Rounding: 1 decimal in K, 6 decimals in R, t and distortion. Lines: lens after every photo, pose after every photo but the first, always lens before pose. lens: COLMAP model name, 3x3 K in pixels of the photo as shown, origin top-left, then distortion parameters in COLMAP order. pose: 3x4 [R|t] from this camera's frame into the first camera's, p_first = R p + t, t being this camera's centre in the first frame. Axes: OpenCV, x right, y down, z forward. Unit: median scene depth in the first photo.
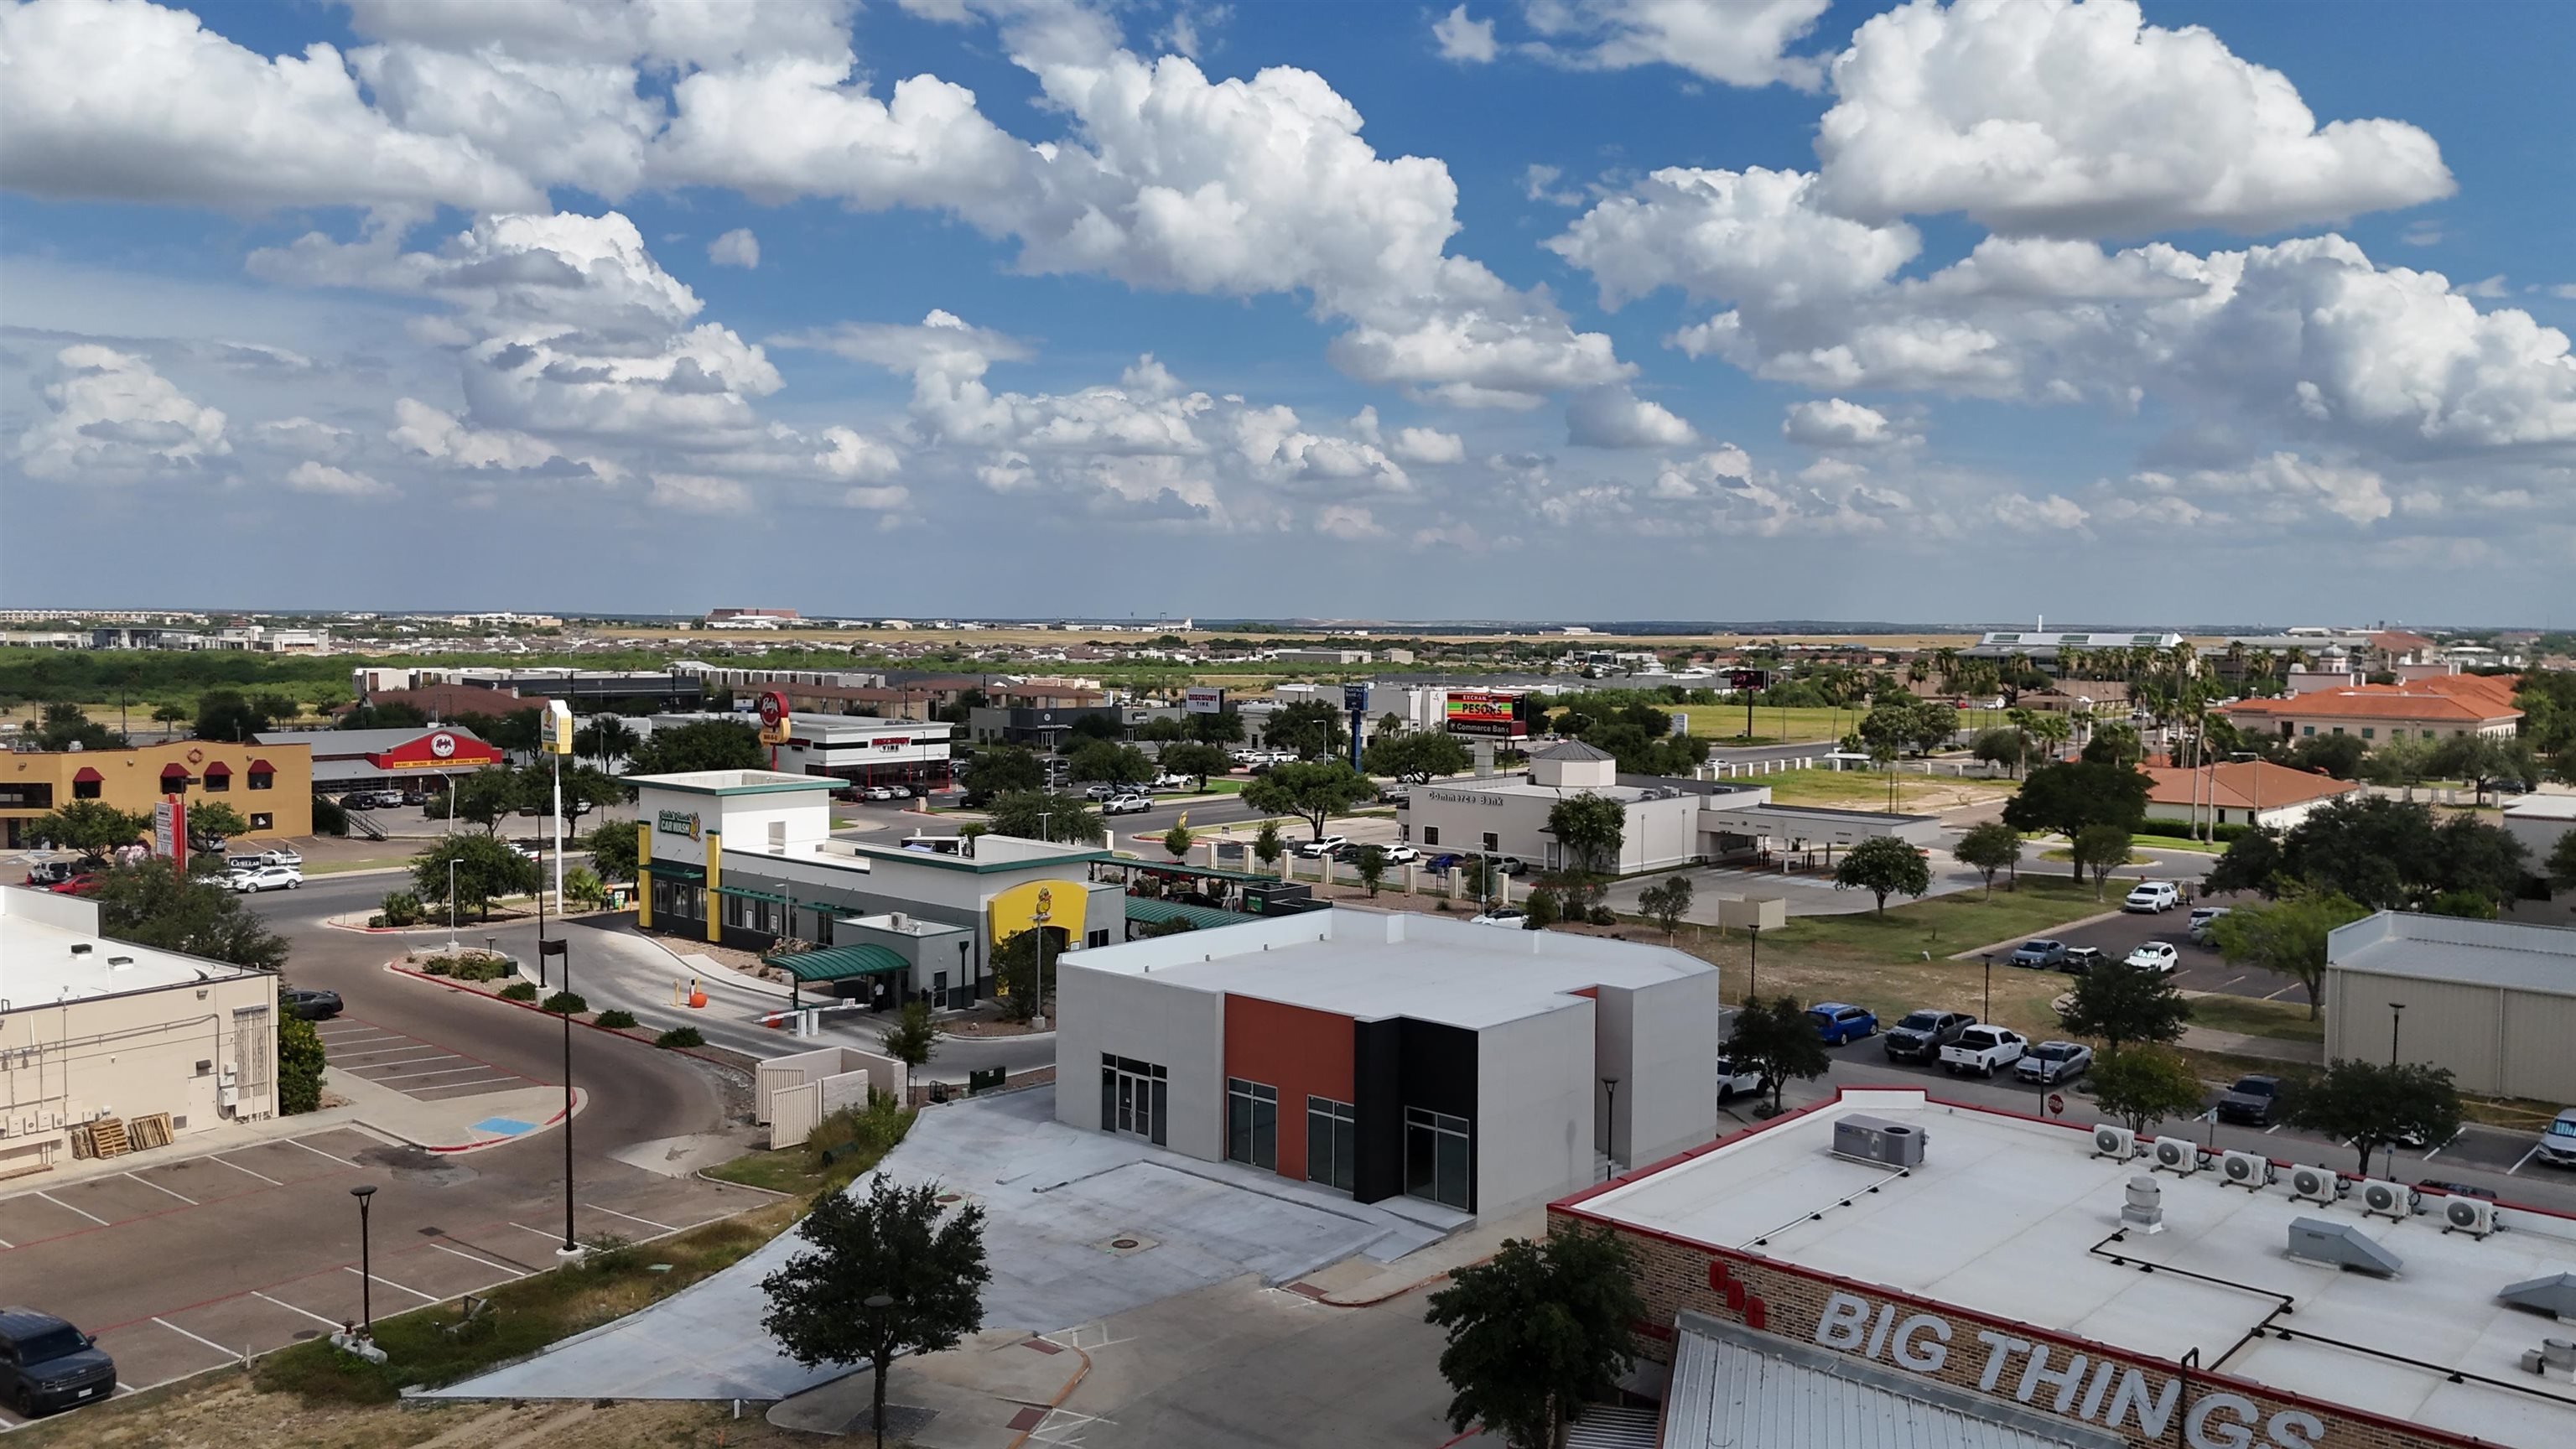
lens RADIAL K [[1915.4, 0, 1279.9], [0, 1915.4, 725.8], [0, 0, 1]] dist [0.067817, -0.068718]
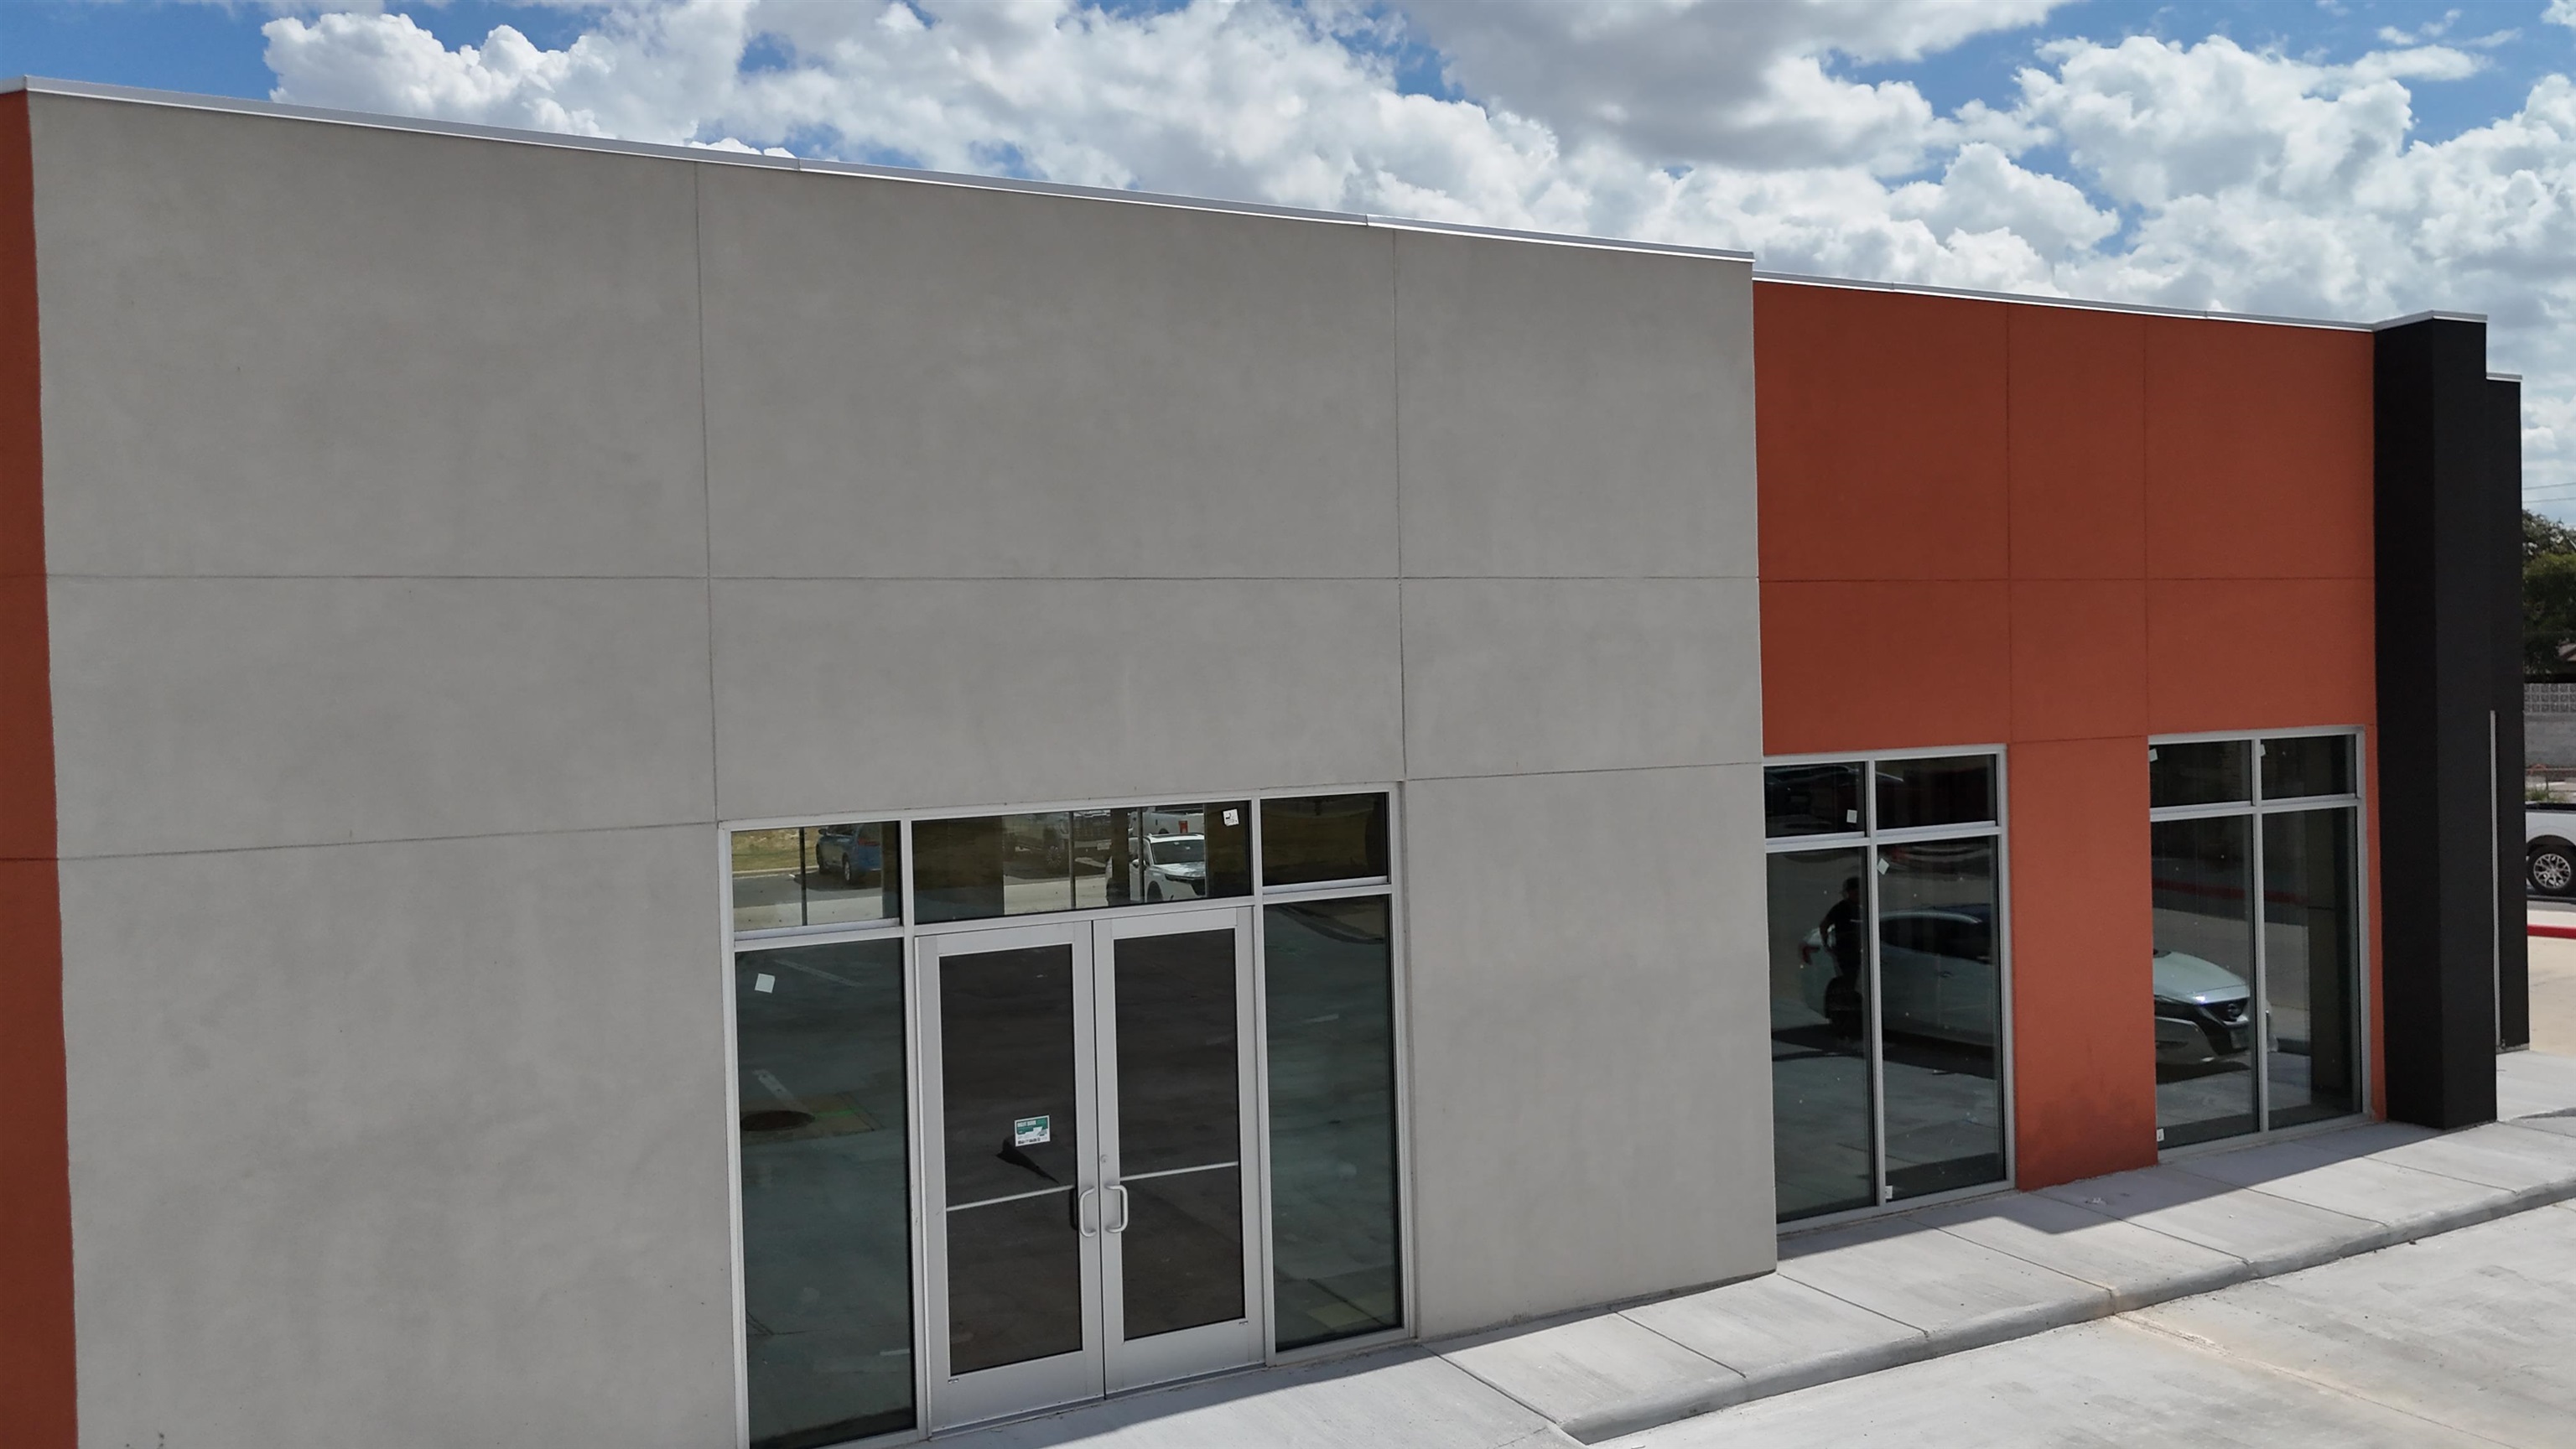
lens RADIAL K [[1915.4, 0, 1278.9], [0, 1915.4, 729.9], [0, 0, 1]] dist [0.067817, -0.068718]
pose [[0.348207, -0.034426, 0.936785, -0.086276], [0.080670, 0.996719, 0.006643, 0.073250], [-0.933940, 0.073257, 0.349842, 0.408224]]
